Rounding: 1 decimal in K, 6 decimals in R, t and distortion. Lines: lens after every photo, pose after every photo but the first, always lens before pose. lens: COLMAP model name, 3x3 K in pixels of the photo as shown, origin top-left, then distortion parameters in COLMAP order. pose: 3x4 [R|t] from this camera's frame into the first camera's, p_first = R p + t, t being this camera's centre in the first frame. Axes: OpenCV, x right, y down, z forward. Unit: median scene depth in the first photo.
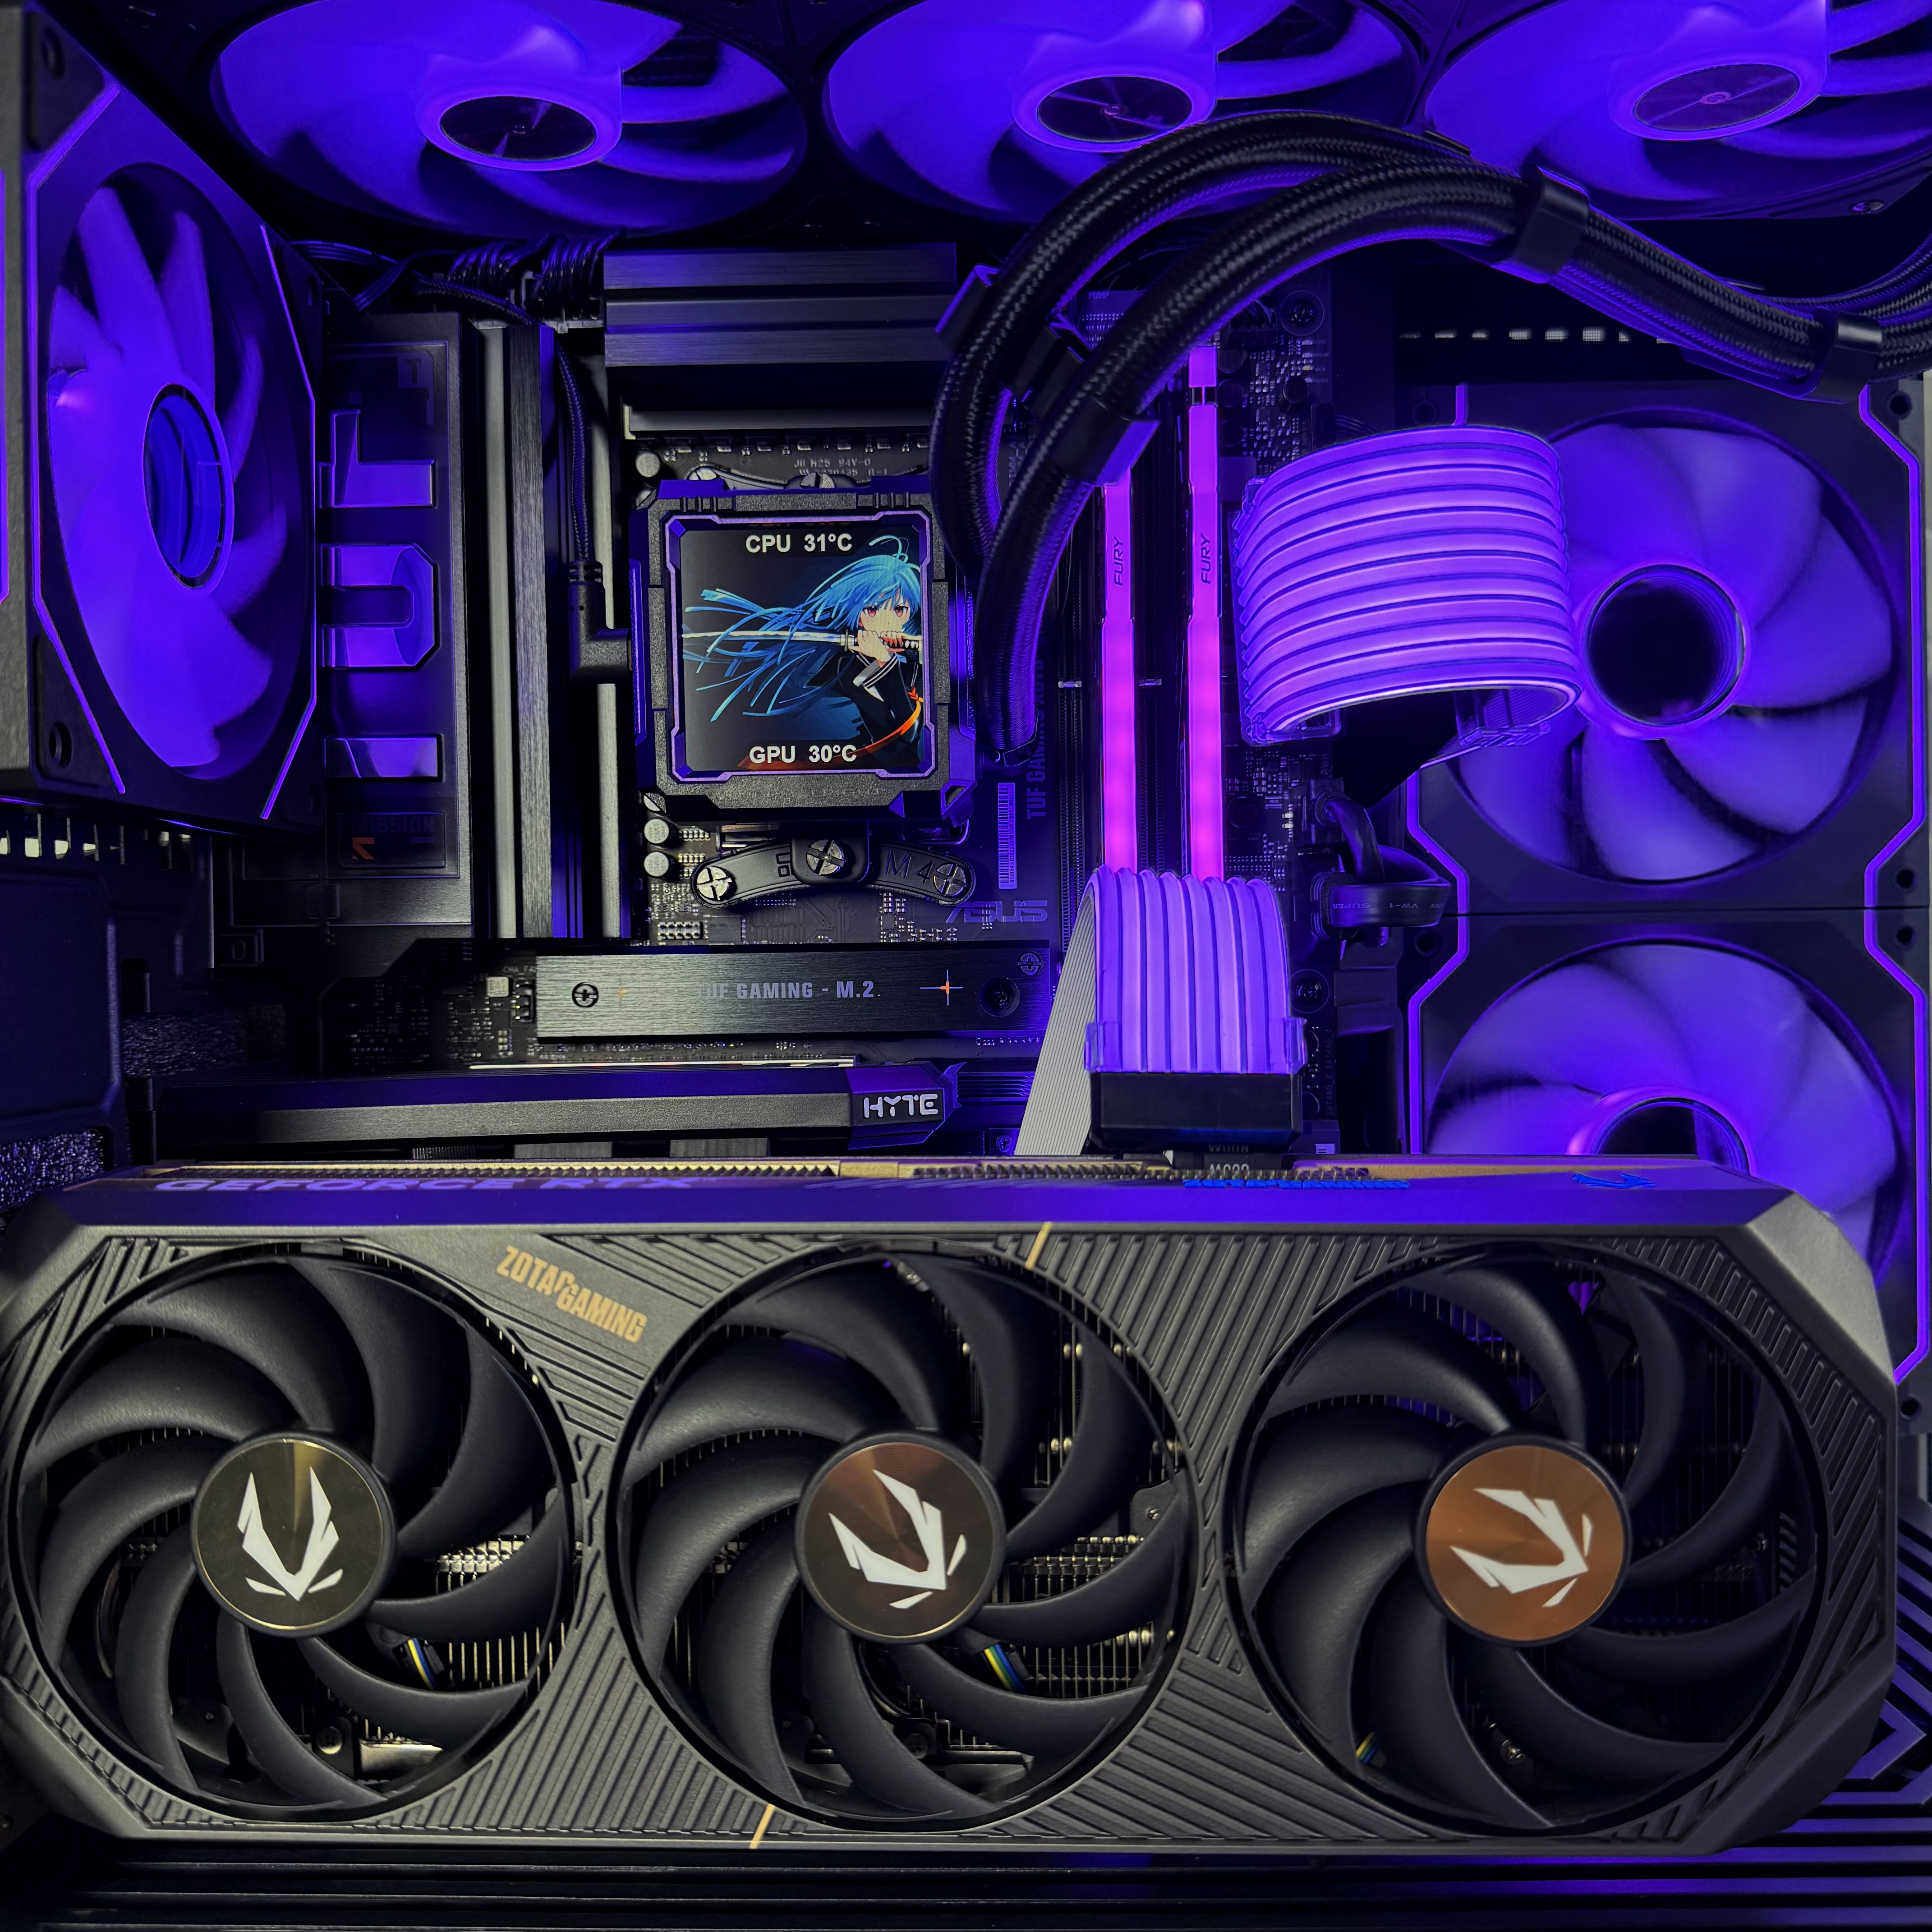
lens RADIAL K [[1837.4, 0, 973.3], [0, 1837.4, 1019.4], [0, 0, 1]] dist [0.224598, -0.600136]
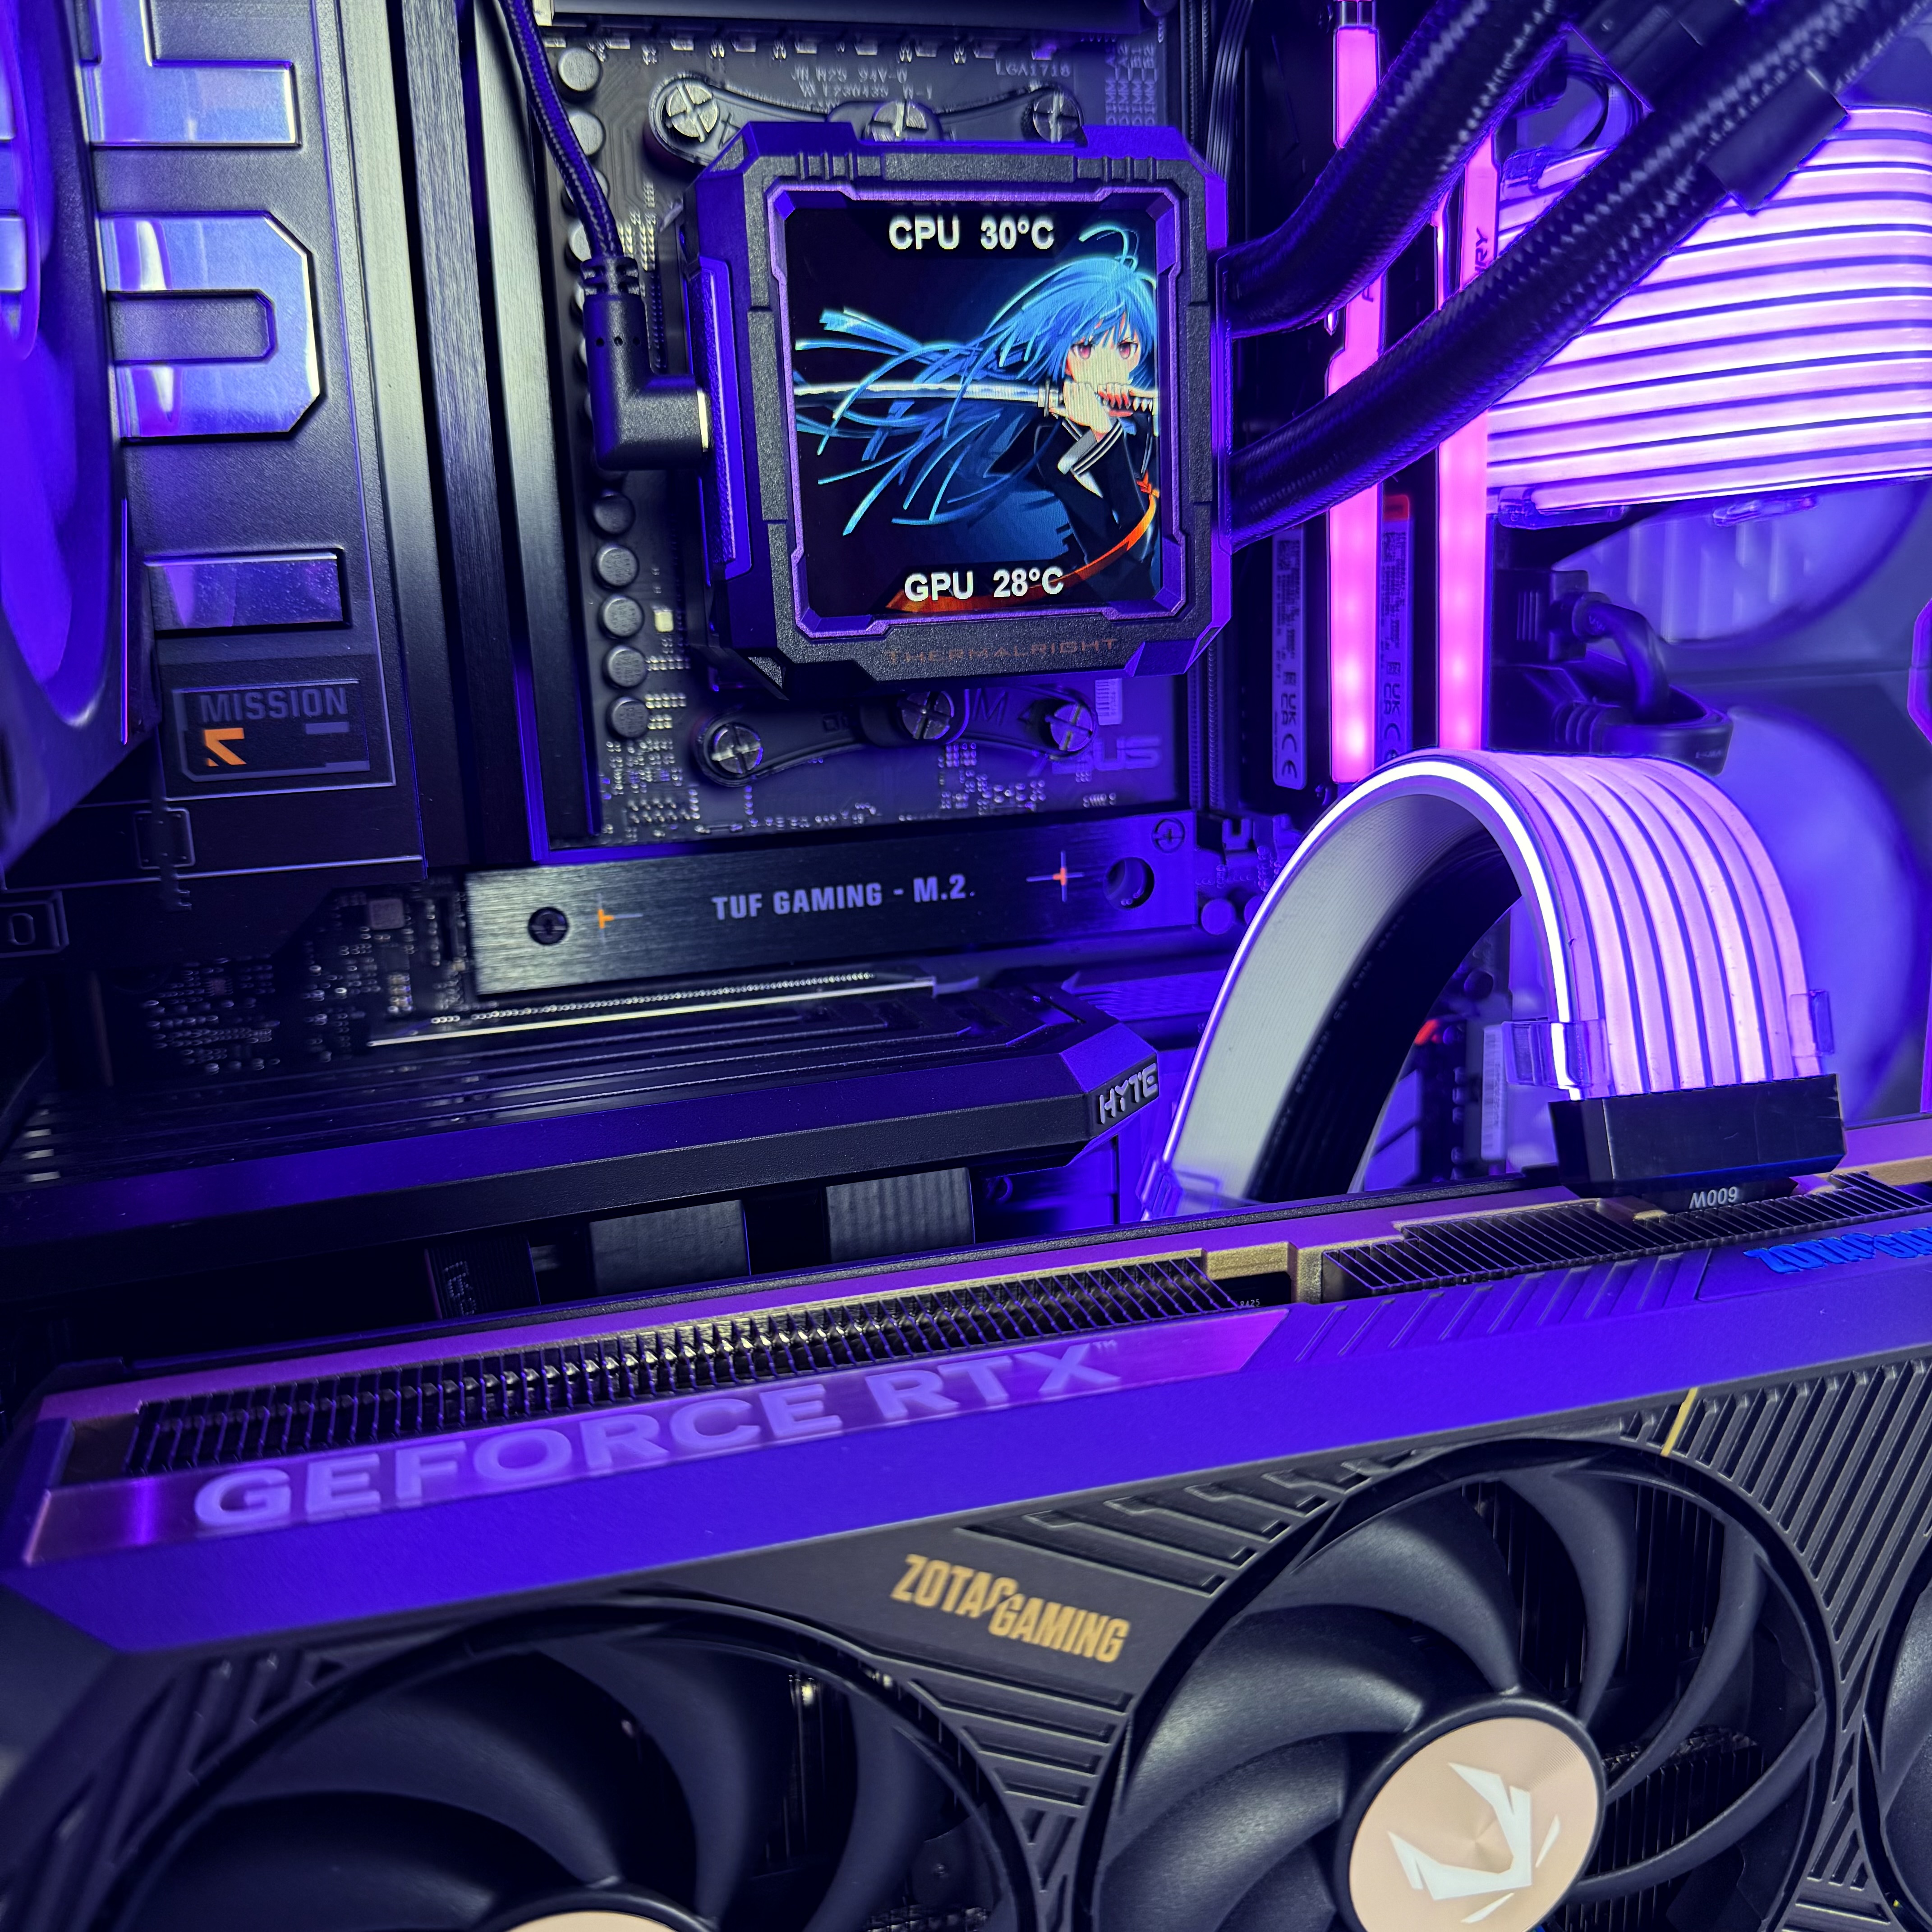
lens RADIAL K [[1837.4, 0, 973.3], [0, 1837.4, 1019.4], [0, 0, 1]] dist [0.224598, -0.600136]
pose [[0.947617, -0.102190, 0.302621, -0.308245], [0.035969, 0.975554, 0.216796, -0.136418], [-0.317378, -0.194555, 0.928127, 0.371336]]
